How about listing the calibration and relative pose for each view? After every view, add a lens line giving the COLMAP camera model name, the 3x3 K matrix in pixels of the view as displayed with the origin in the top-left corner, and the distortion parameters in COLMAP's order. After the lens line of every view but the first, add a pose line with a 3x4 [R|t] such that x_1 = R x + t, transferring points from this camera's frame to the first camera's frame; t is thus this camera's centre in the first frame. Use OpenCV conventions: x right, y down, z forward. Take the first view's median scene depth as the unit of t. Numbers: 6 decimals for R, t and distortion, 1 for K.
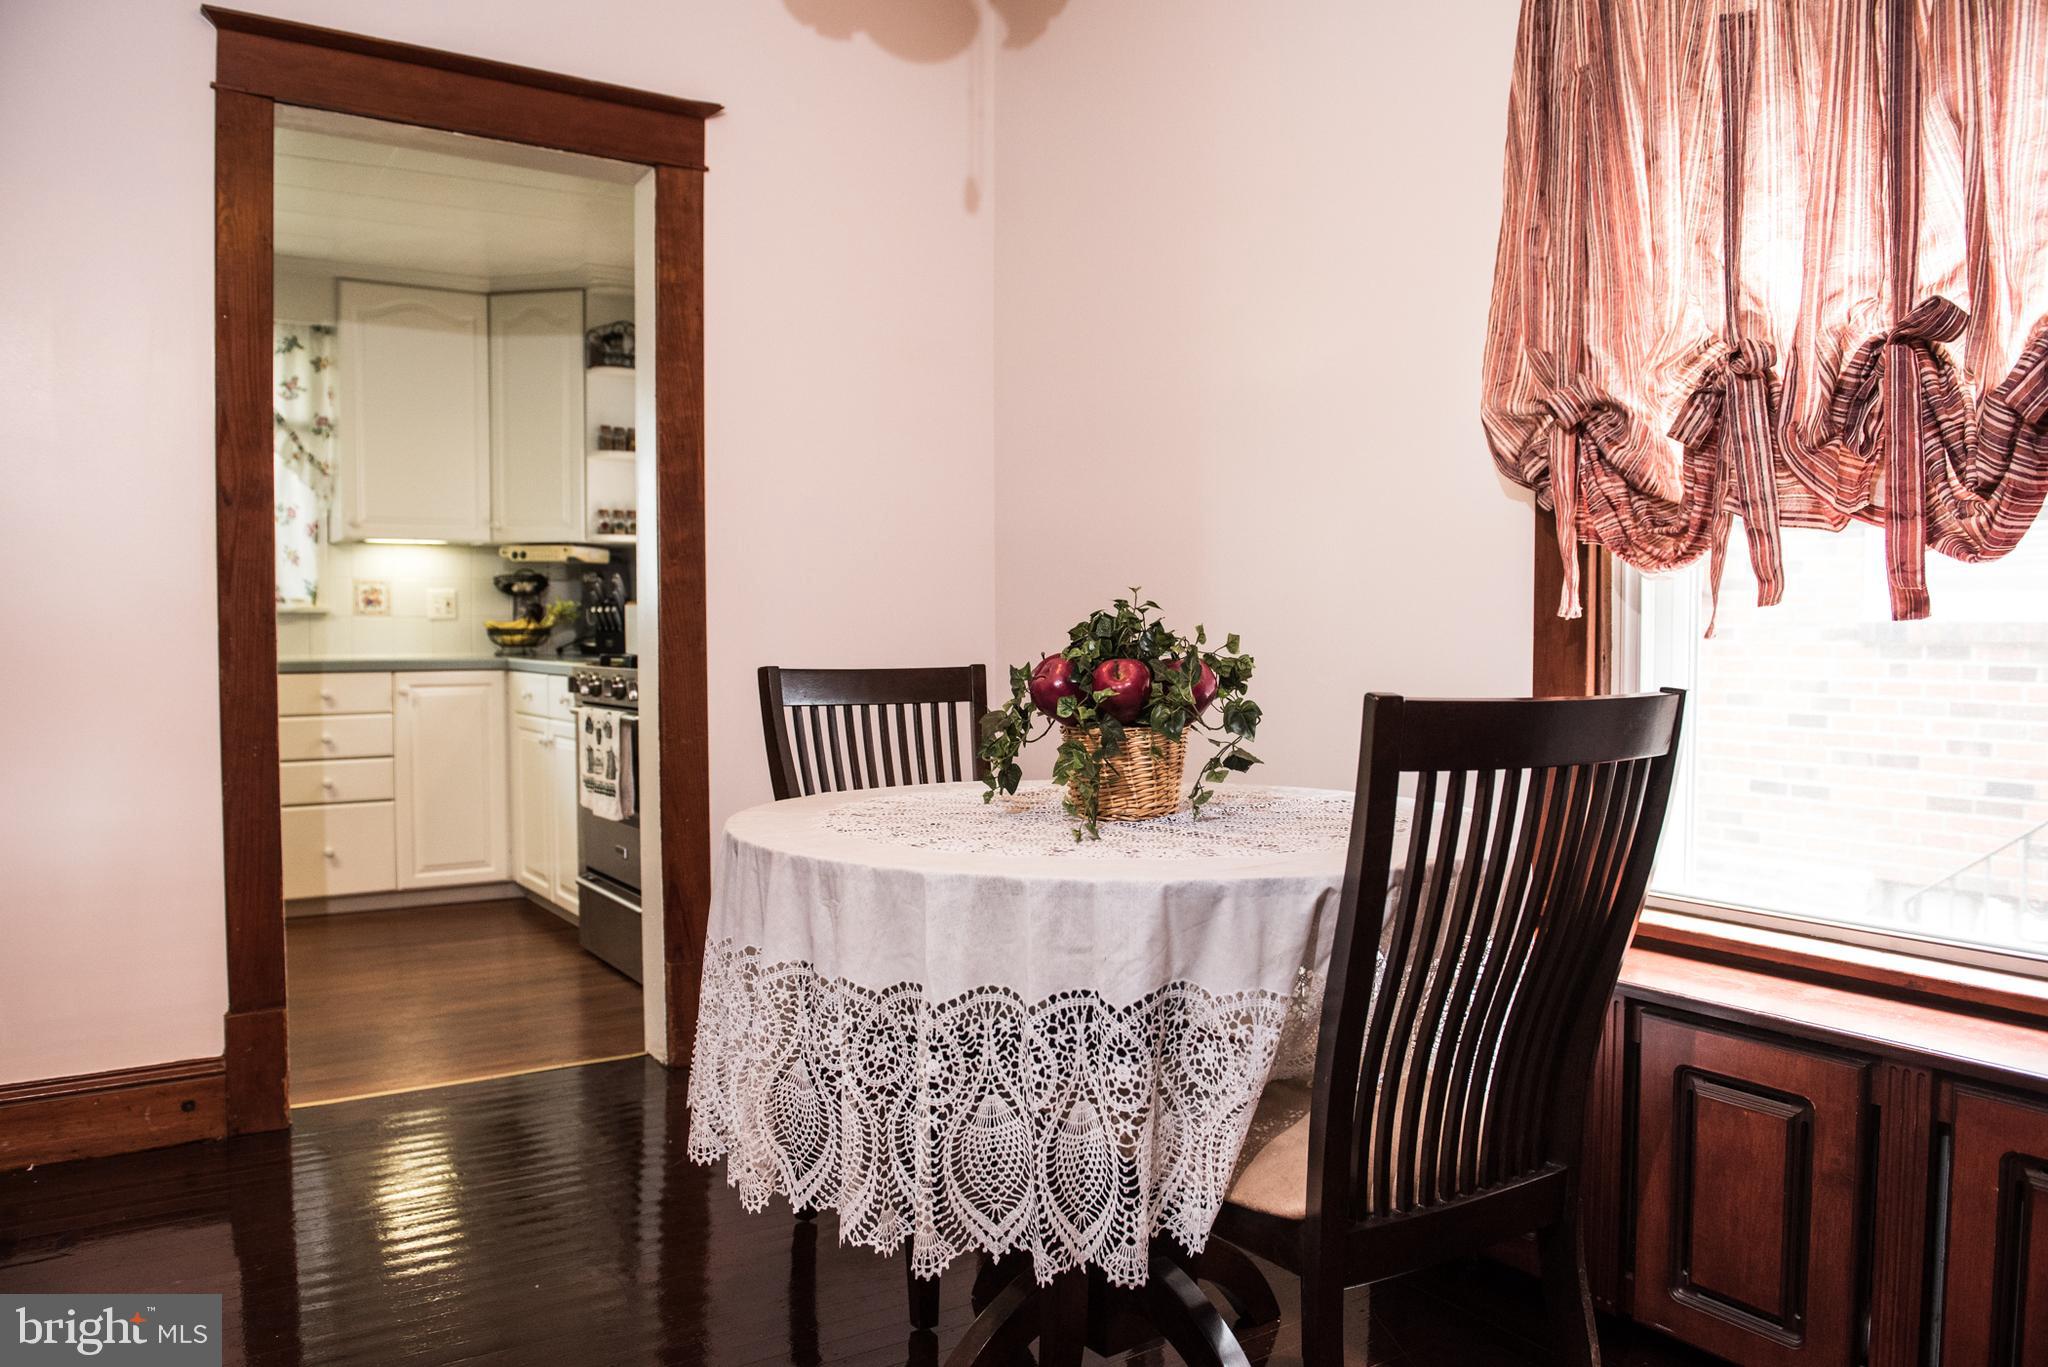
lens RADIAL K [[1439.5, 0, 1024.0], [0, 1439.5, 683.5], [0, 0, 1]] dist [-0.049716, -0.004164]
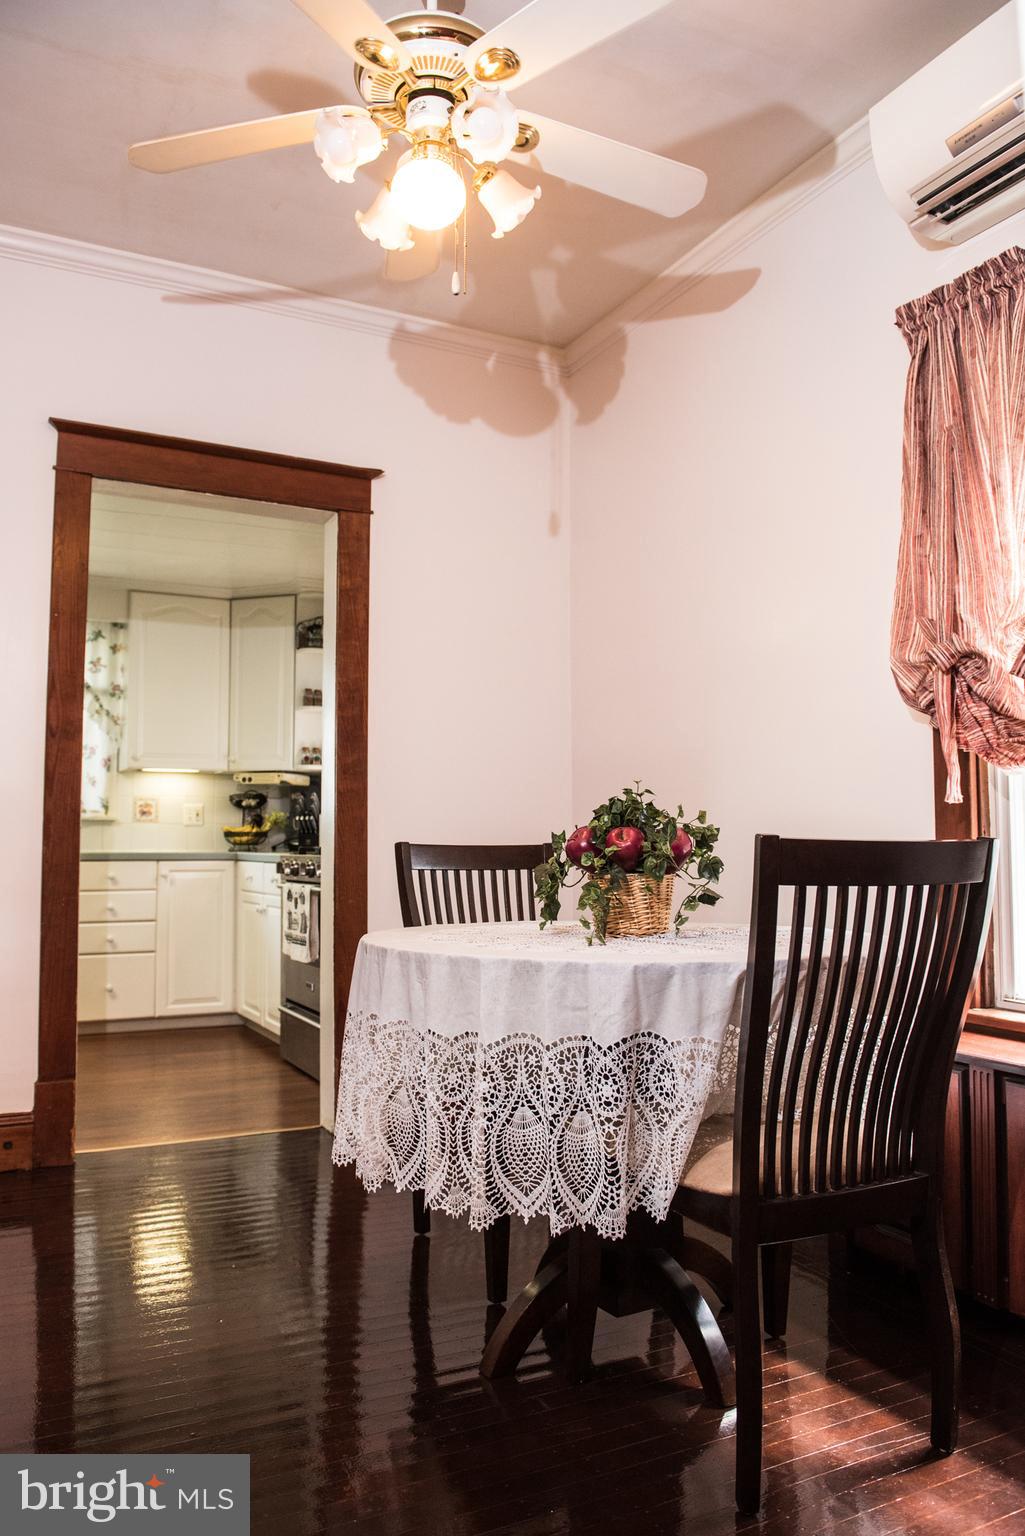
lens RADIAL K [[1096.9, 0, 512.5], [0, 1096.9, 768.0], [0, 0, 1]] dist [-0.049144, -0.001653]
pose [[0.994375, -0.007835, -0.105630, 0.060753], [-0.003599, 0.994185, -0.107623, 0.037573], [0.105859, 0.107398, 0.988564, -0.117625]]
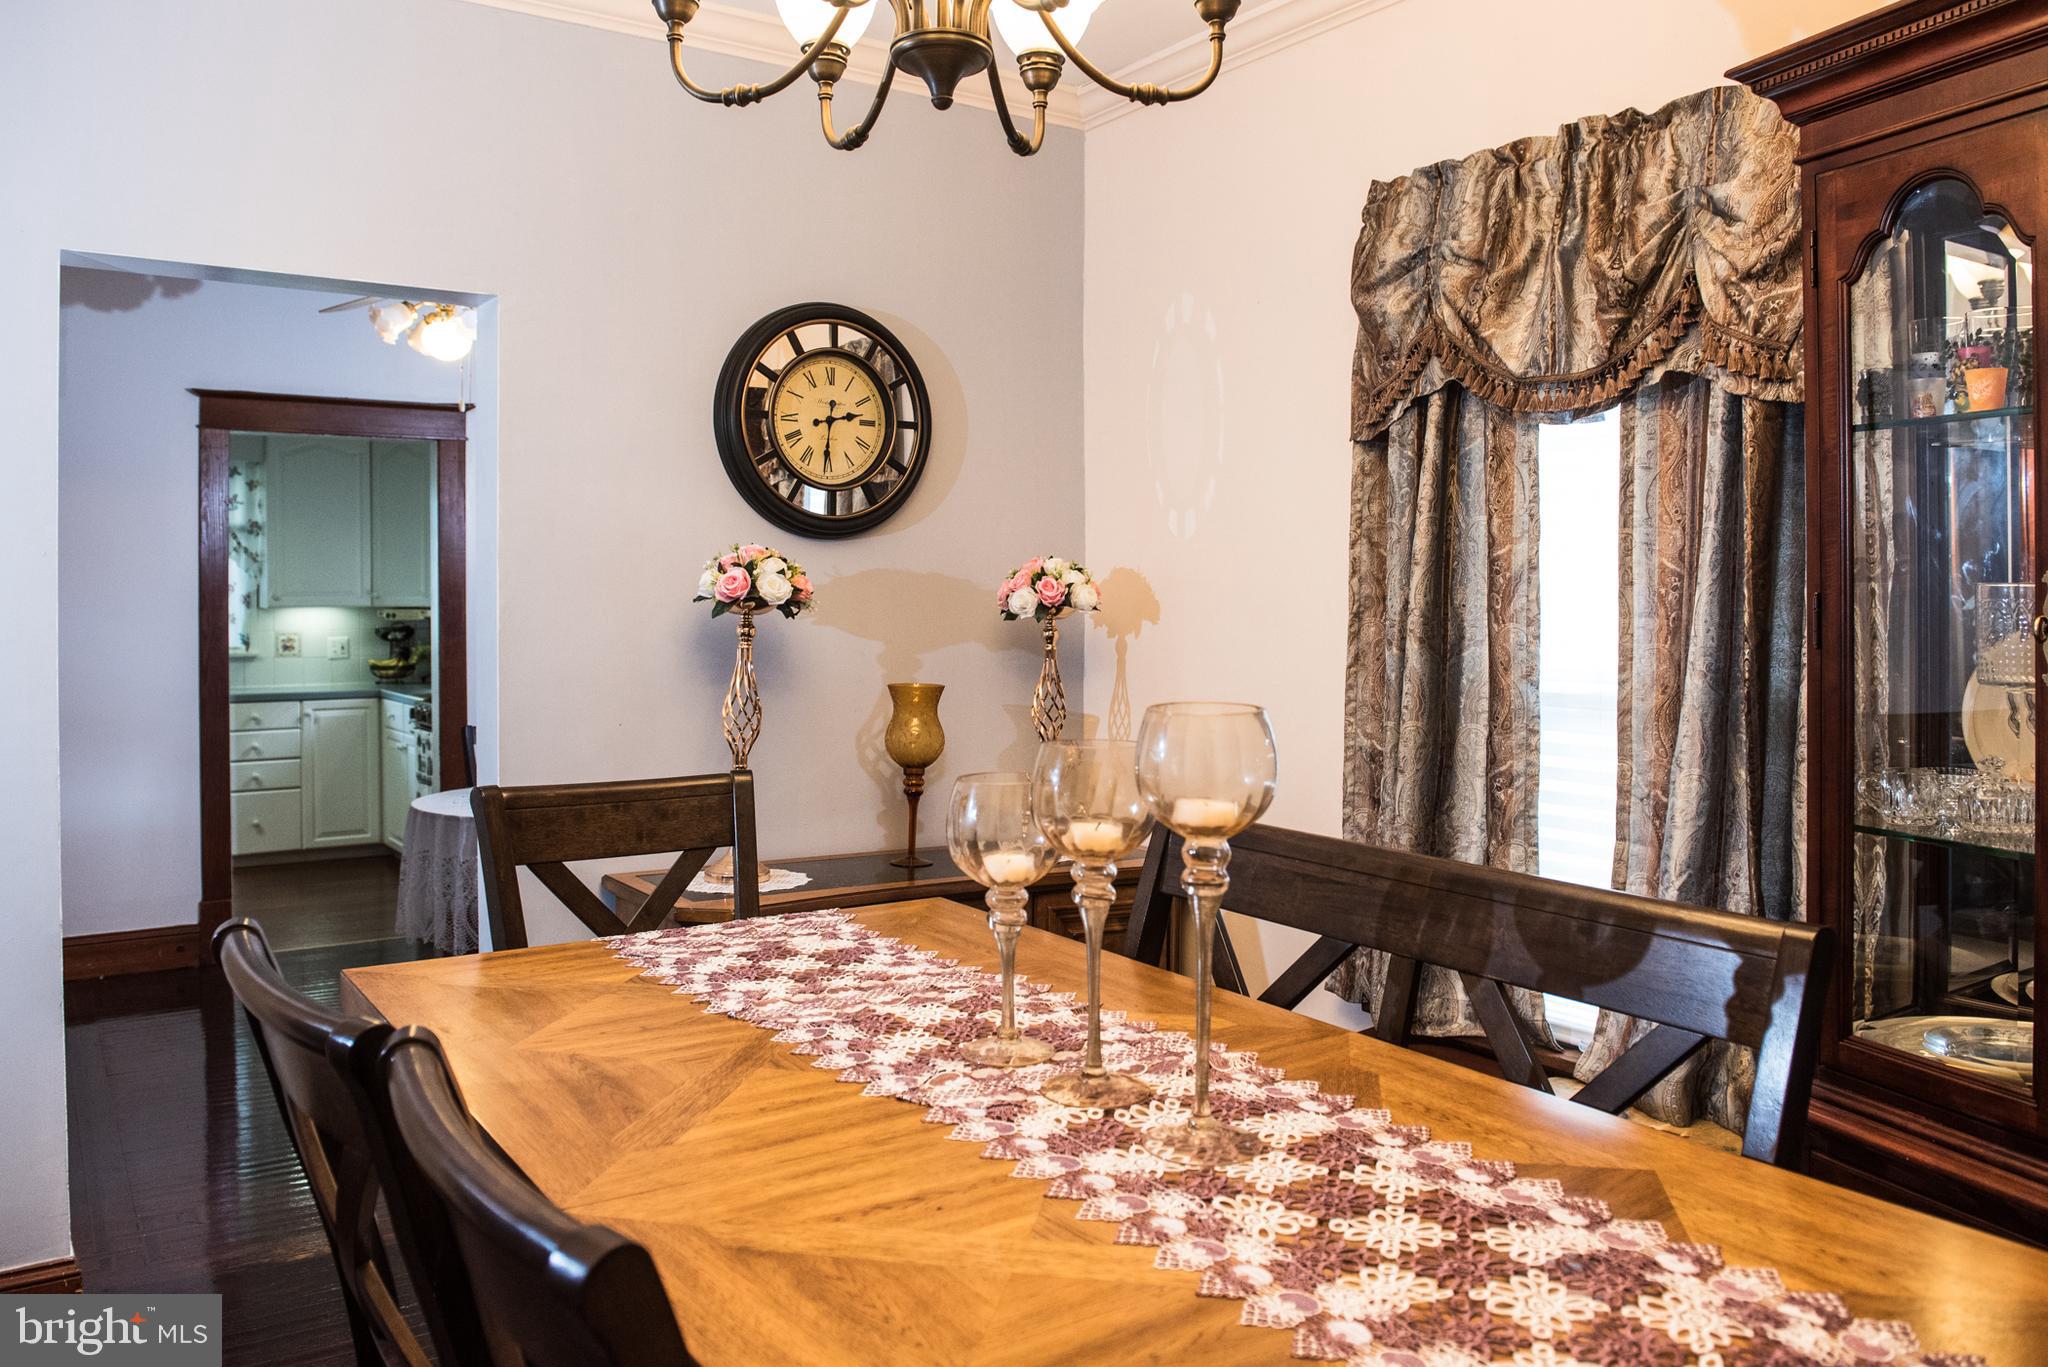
lens RADIAL K [[1527.2, 0, 1025.6], [0, 1527.2, 599.5], [0, 0, 1]] dist [-0.052866, -0.000827]
pose [[0.999866, -0.003979, 0.015907, 0.675646], [0.004540, 0.999363, -0.035391, -0.128419], [-0.015757, 0.035459, 0.999247, -1.373230]]
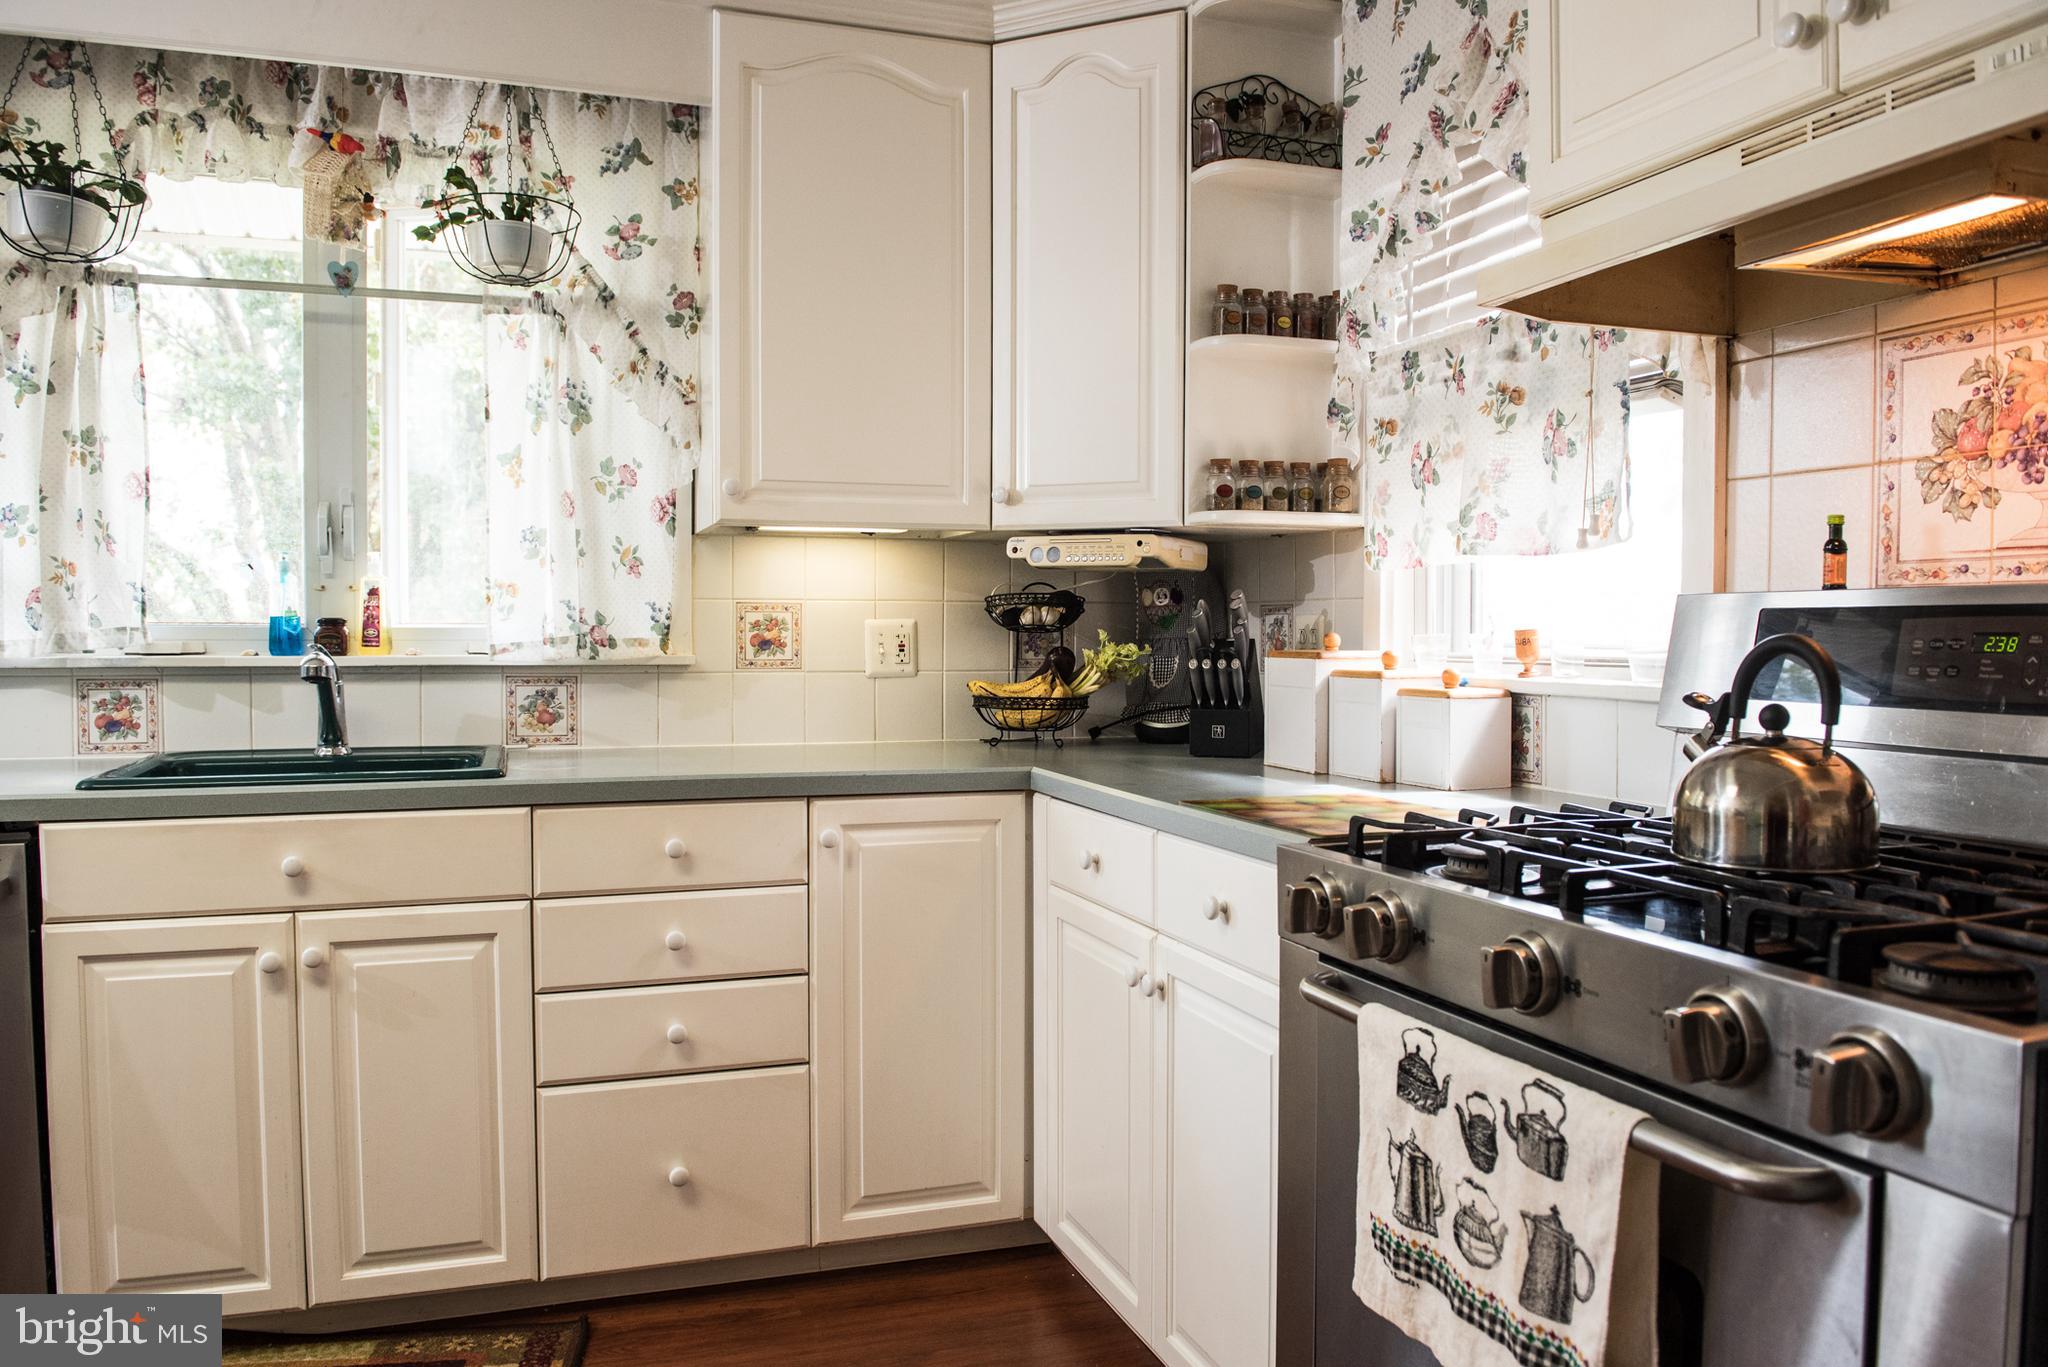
lens RADIAL K [[1462.5, 0, 1024.0], [0, 1462.5, 683.5], [0, 0, 1]] dist [-0.049144, -0.001653]
pose [[0.968023, 0.012778, -0.250537, -0.599088], [-0.014916, 0.999867, -0.006637, -0.106232], [0.250419, 0.010161, 0.968084, 1.300956]]
